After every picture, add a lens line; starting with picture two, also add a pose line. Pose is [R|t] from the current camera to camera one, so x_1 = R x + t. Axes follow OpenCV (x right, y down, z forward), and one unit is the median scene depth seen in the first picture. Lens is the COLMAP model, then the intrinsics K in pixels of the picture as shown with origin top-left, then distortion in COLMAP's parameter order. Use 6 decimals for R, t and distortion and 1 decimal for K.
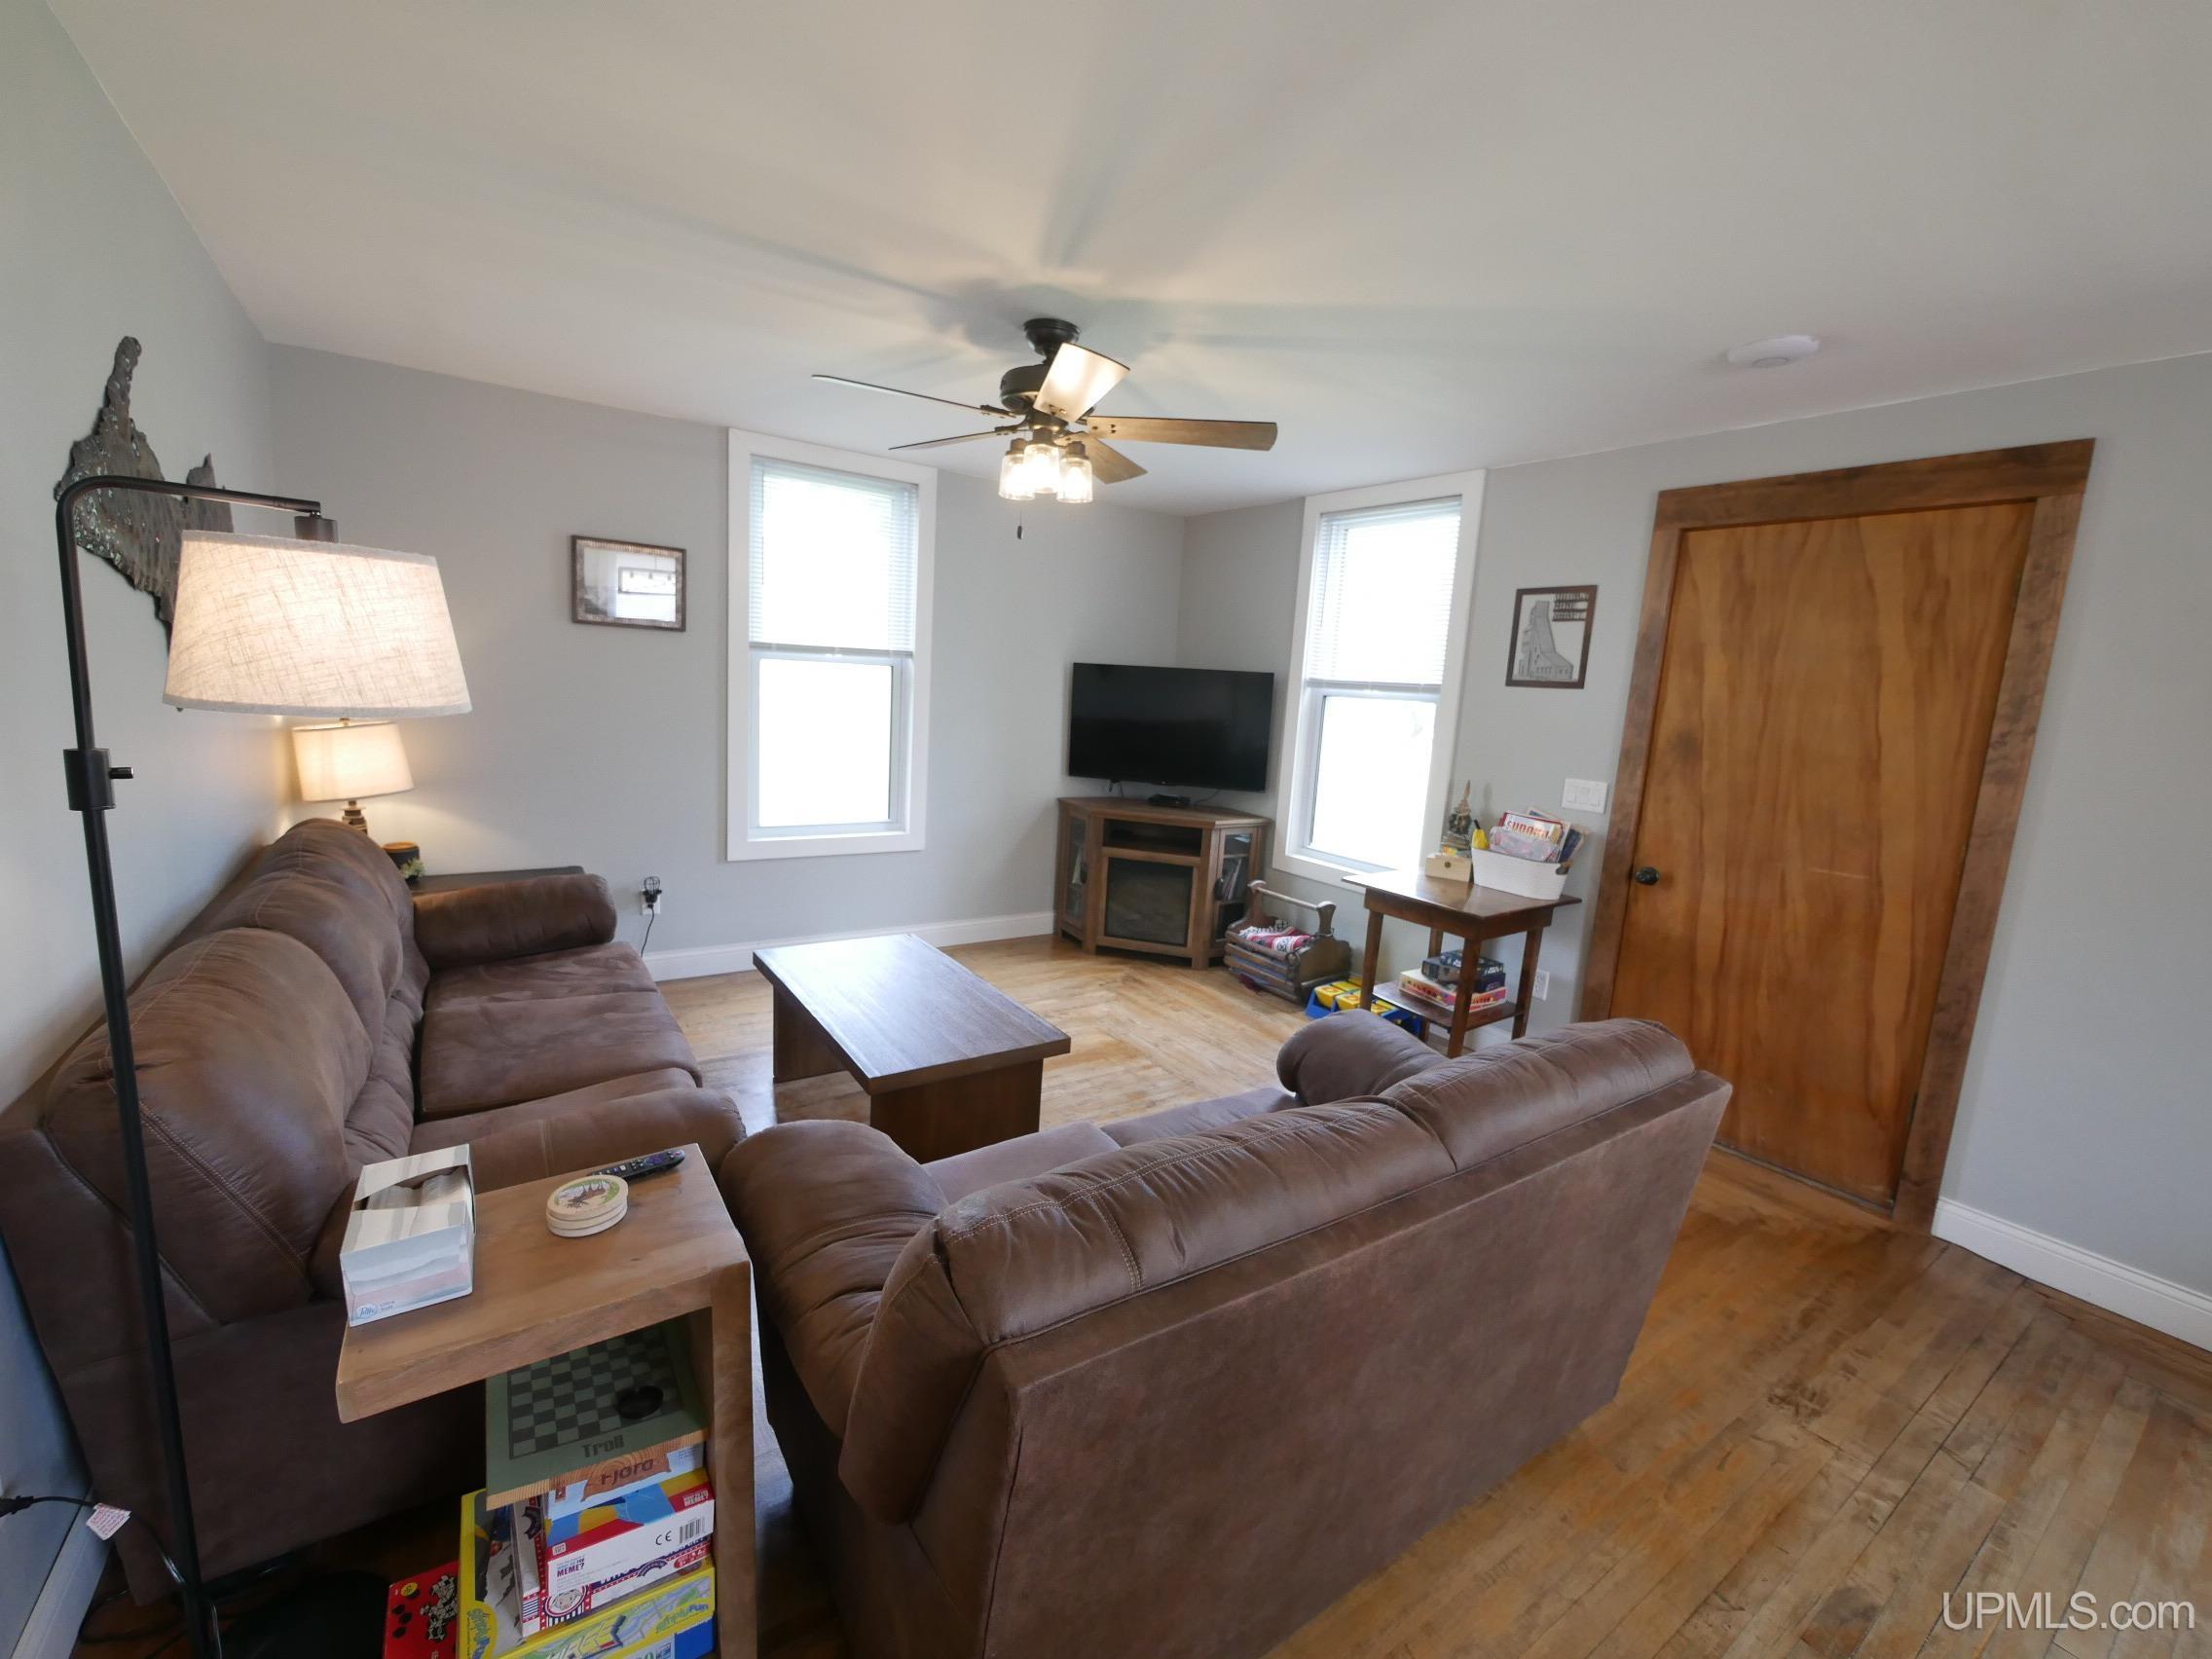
lens RADIAL K [[919.3, 0, 1102.2], [0, 919.3, 821.3], [0, 0, 1]] dist [-0.006728, 0.000067]
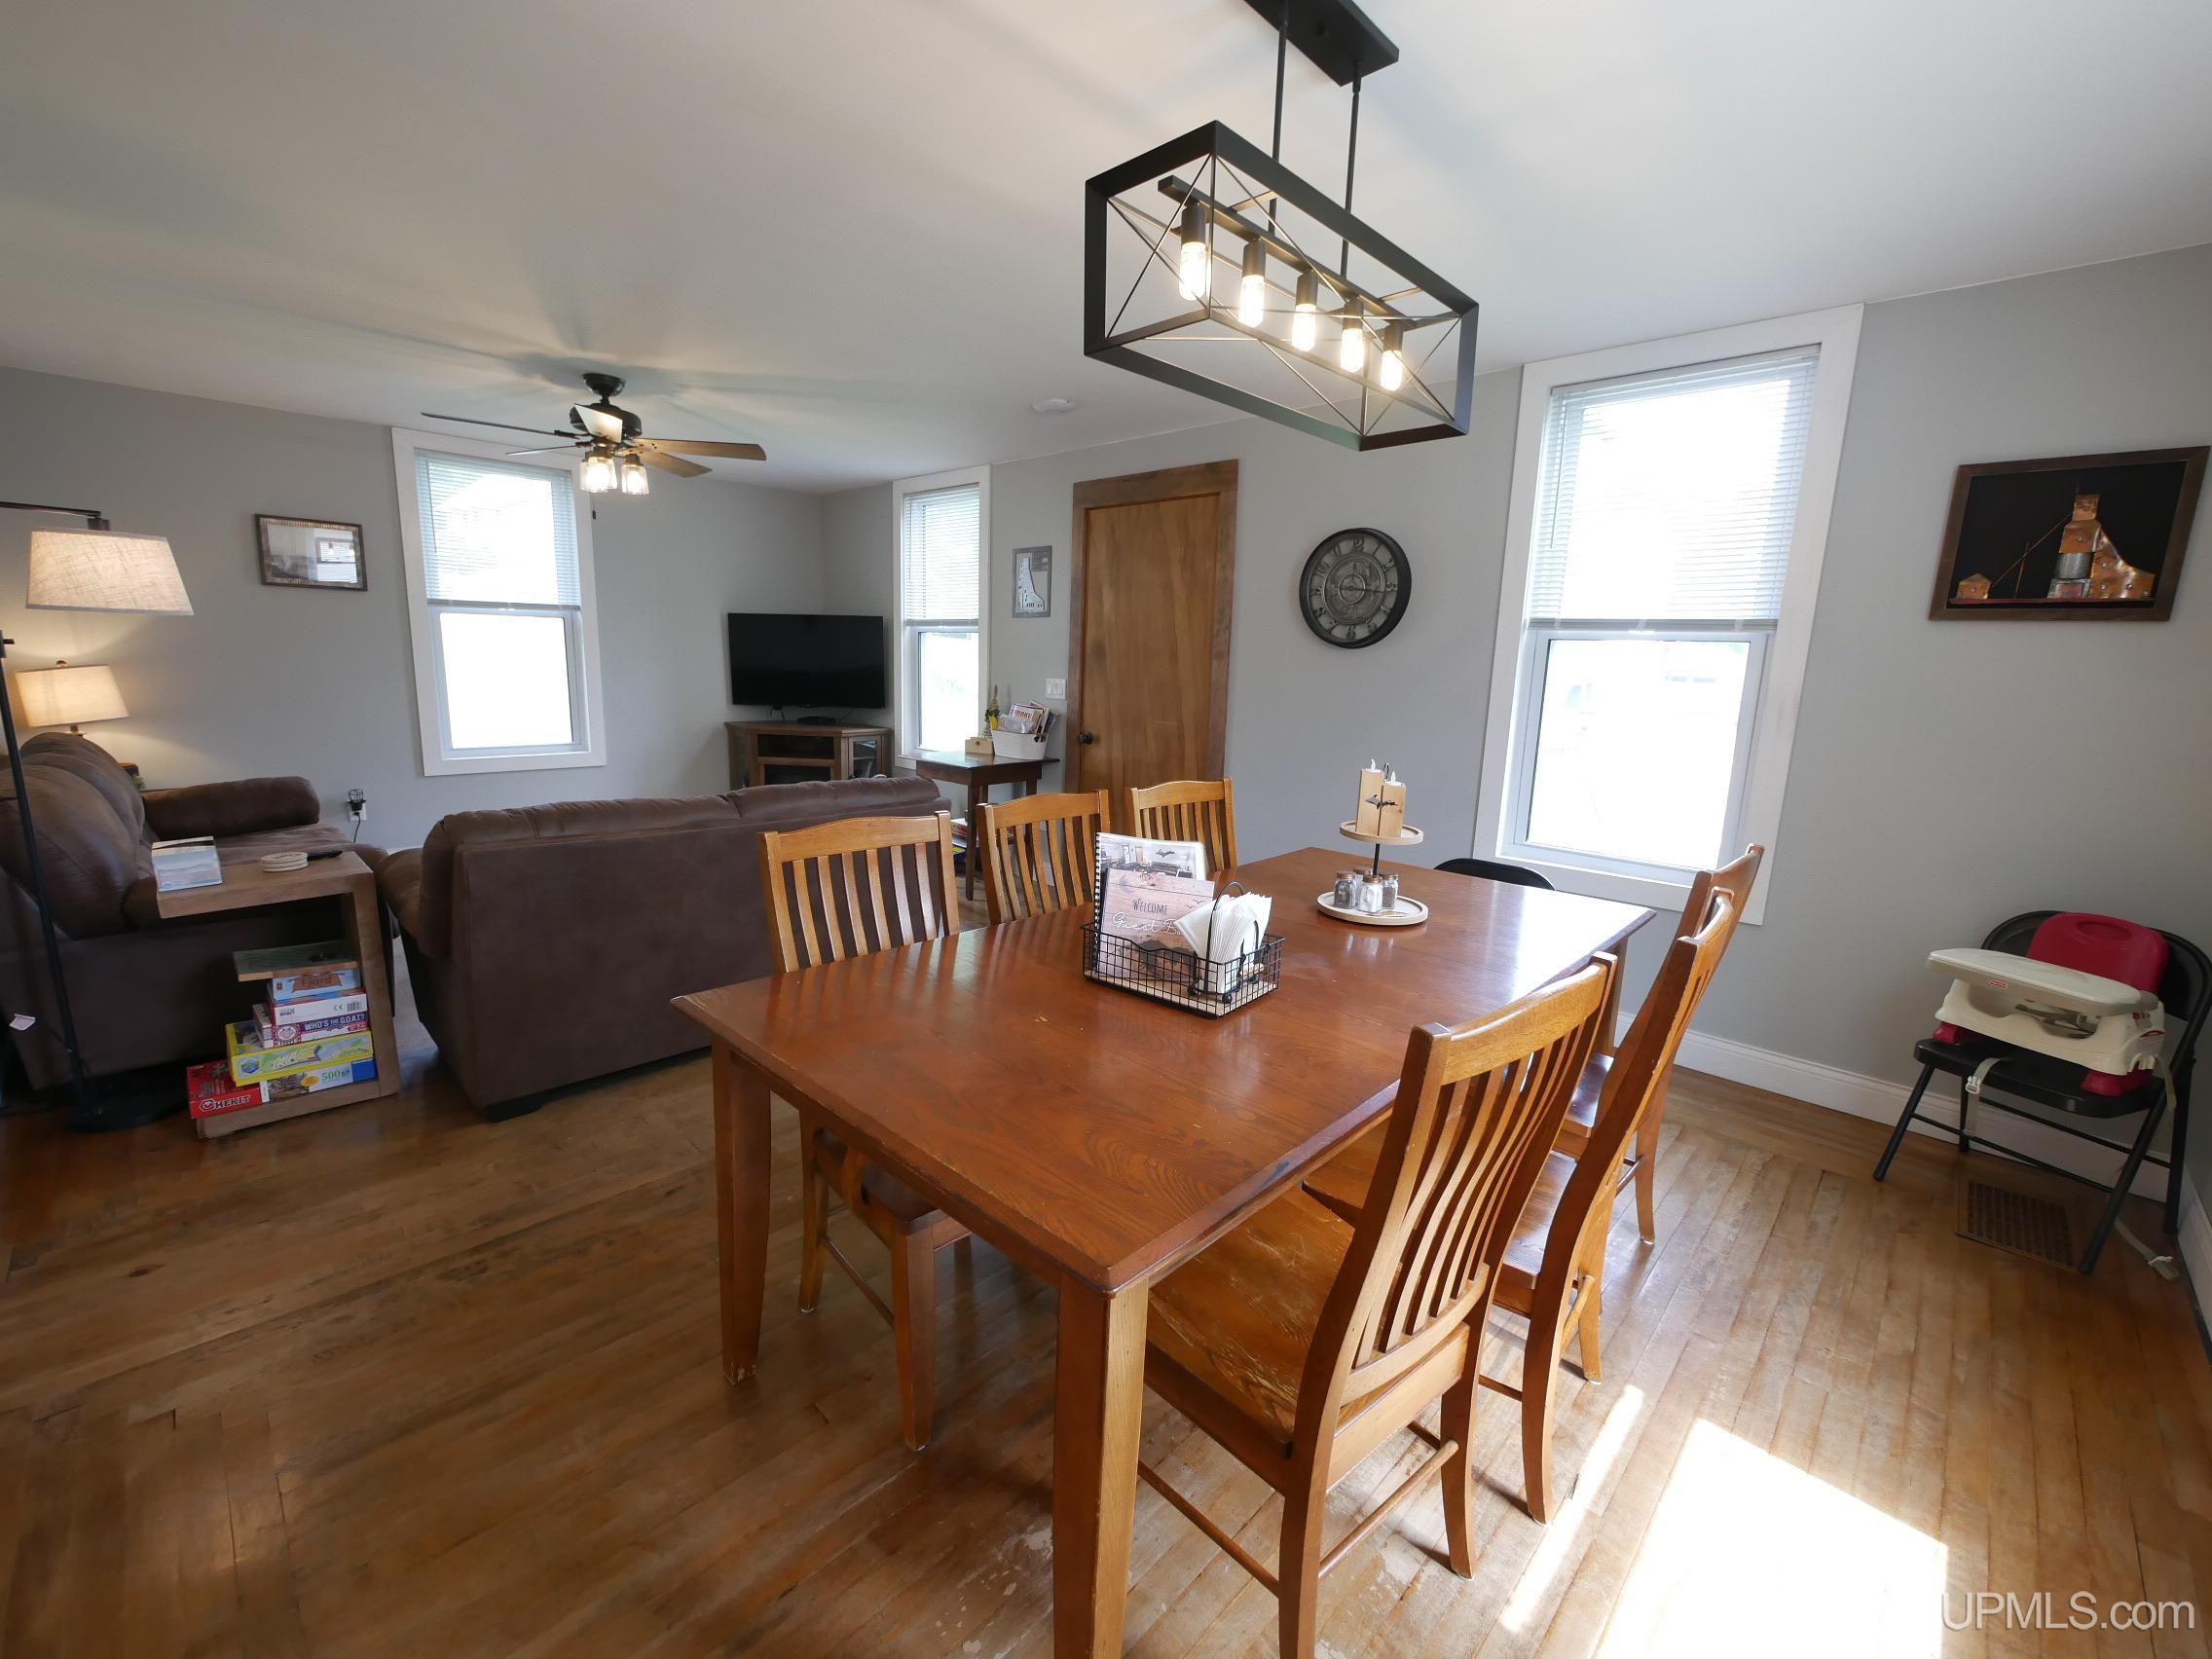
lens RADIAL K [[919.3, 0, 1102.2], [0, 919.3, 821.3], [0, 0, 1]] dist [-0.006728, 0.000067]
pose [[0.978835, -0.066311, 0.193611, 0.285313], [0.059589, 0.997407, 0.040348, 0.125109], [-0.195785, -0.027957, 0.980248, -0.462004]]
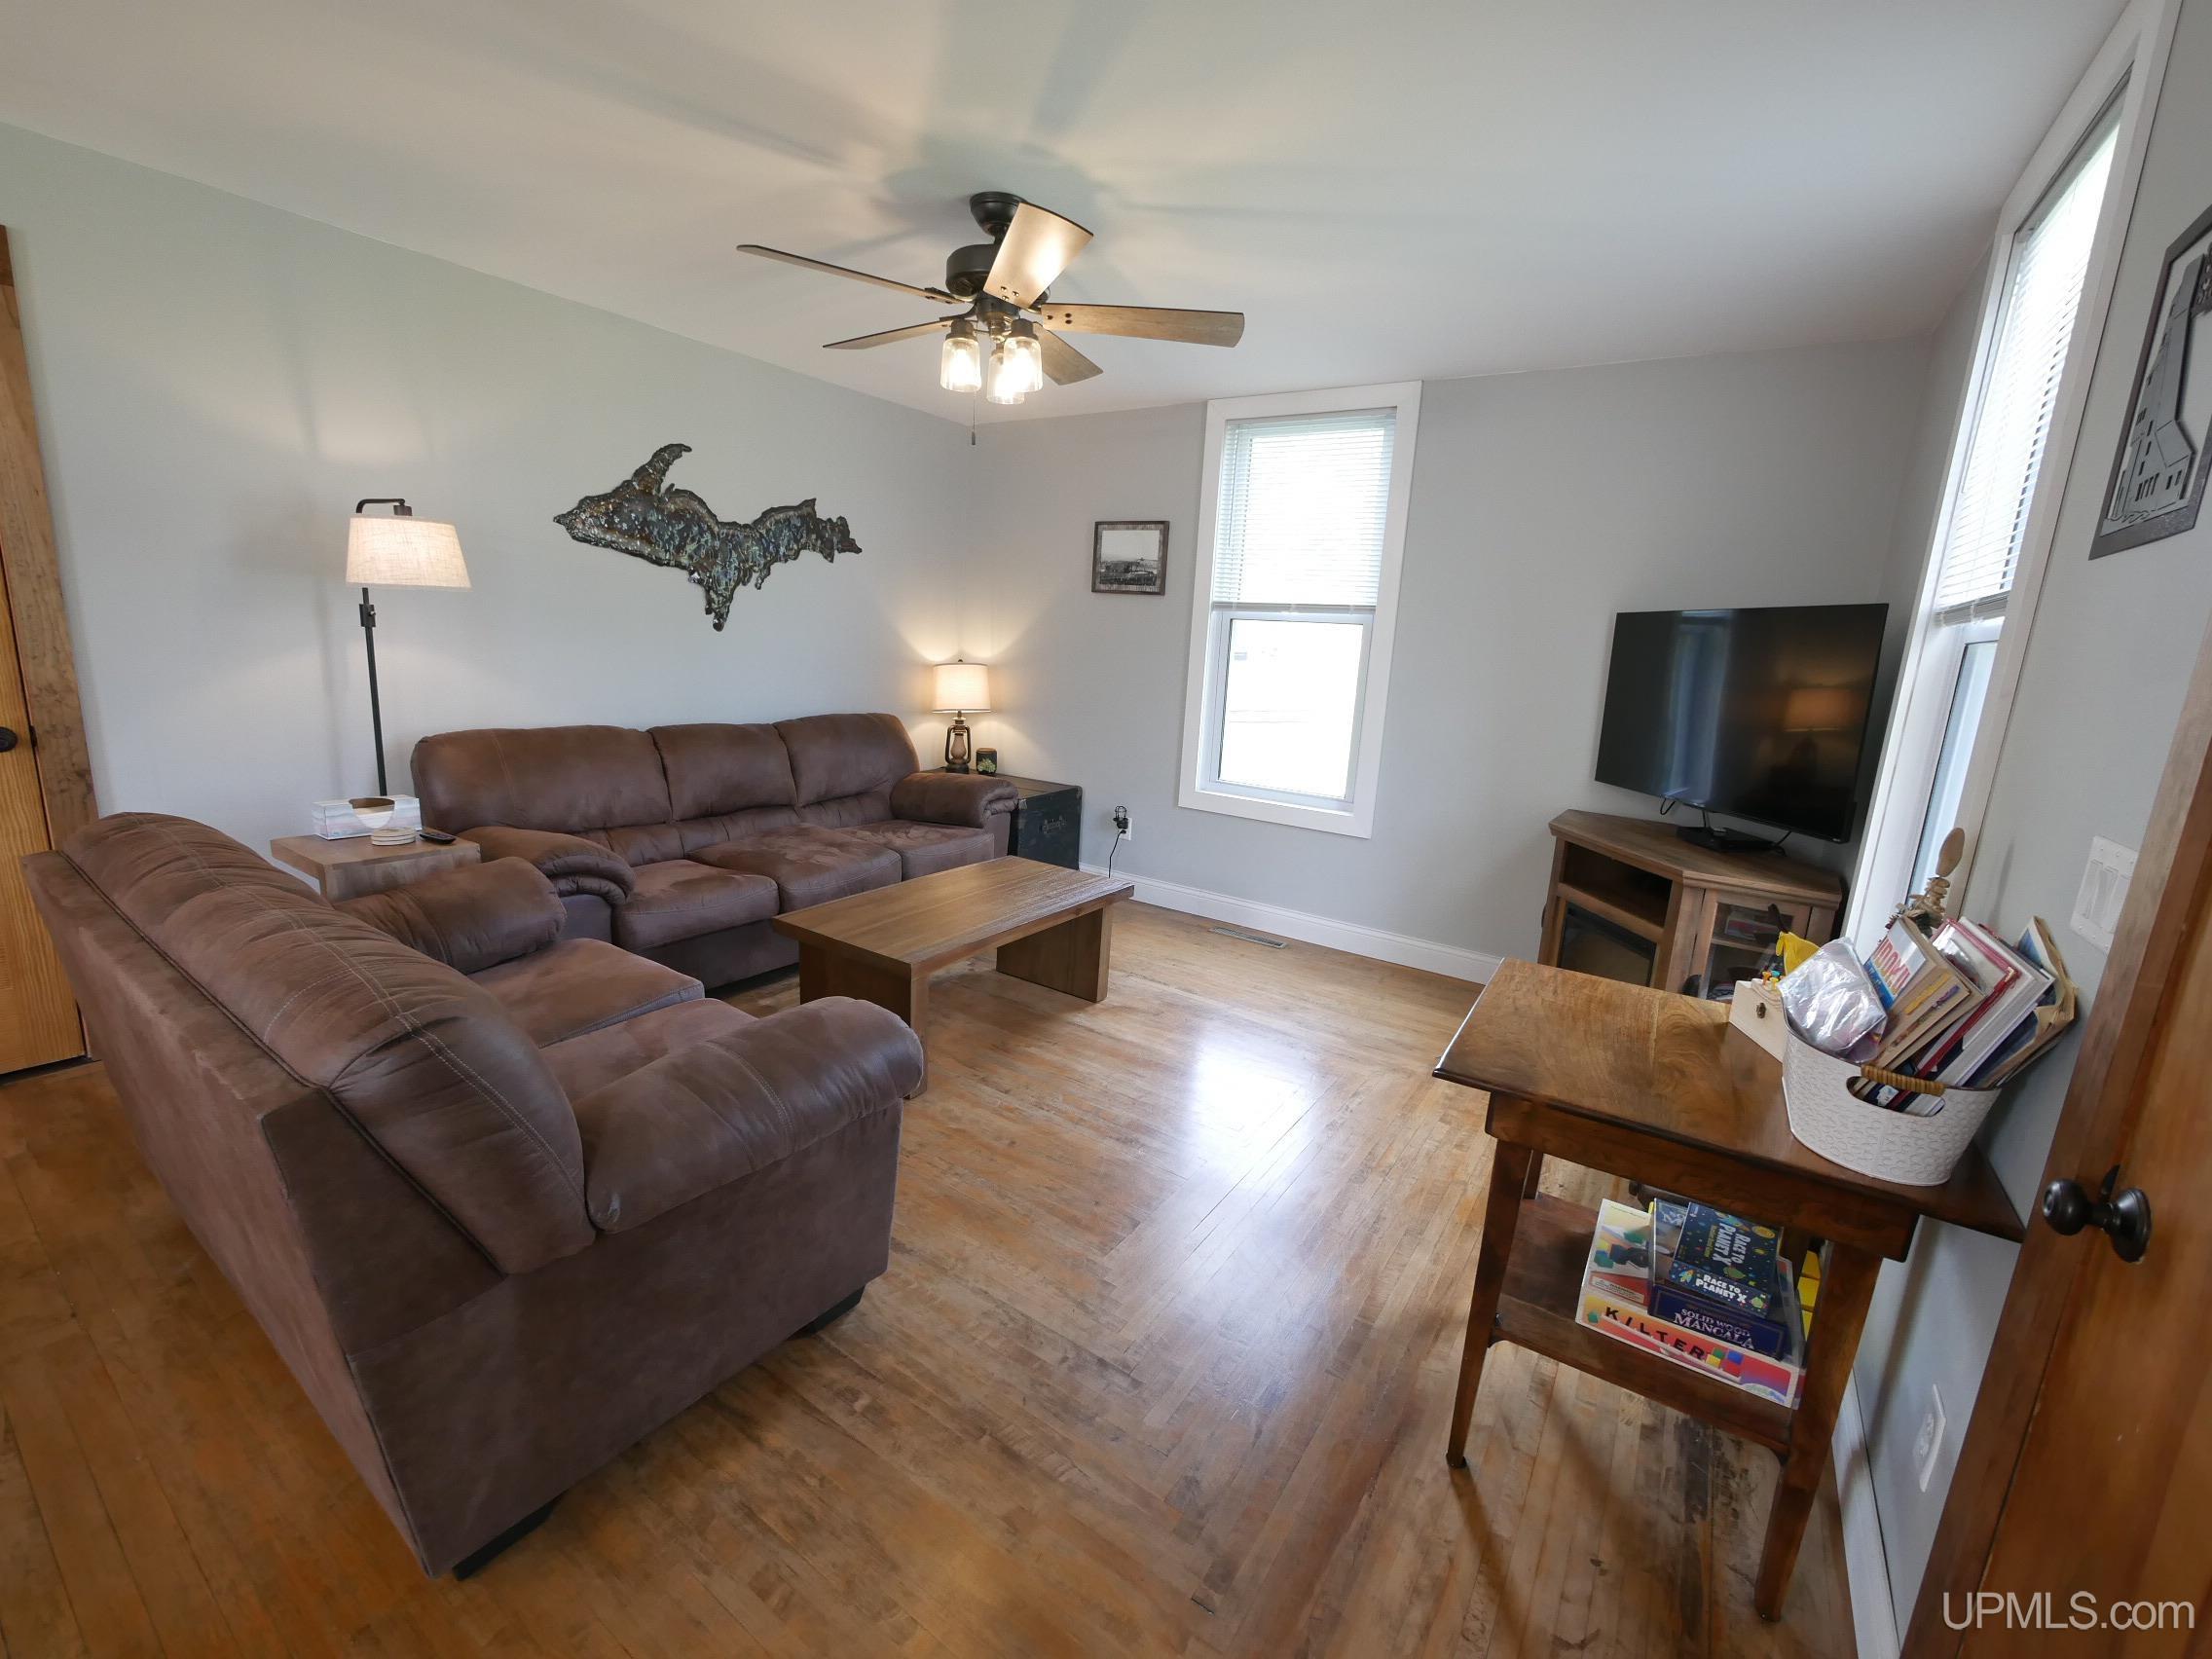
lens RADIAL K [[919.3, 0, 1102.2], [0, 919.3, 821.3], [0, 0, 1]] dist [-0.006728, 0.000067]
pose [[0.371445, 0.147952, -0.916591, 0.641489], [-0.177230, 0.980367, 0.086424, -0.019607], [0.911382, 0.130346, 0.390374, 0.569845]]
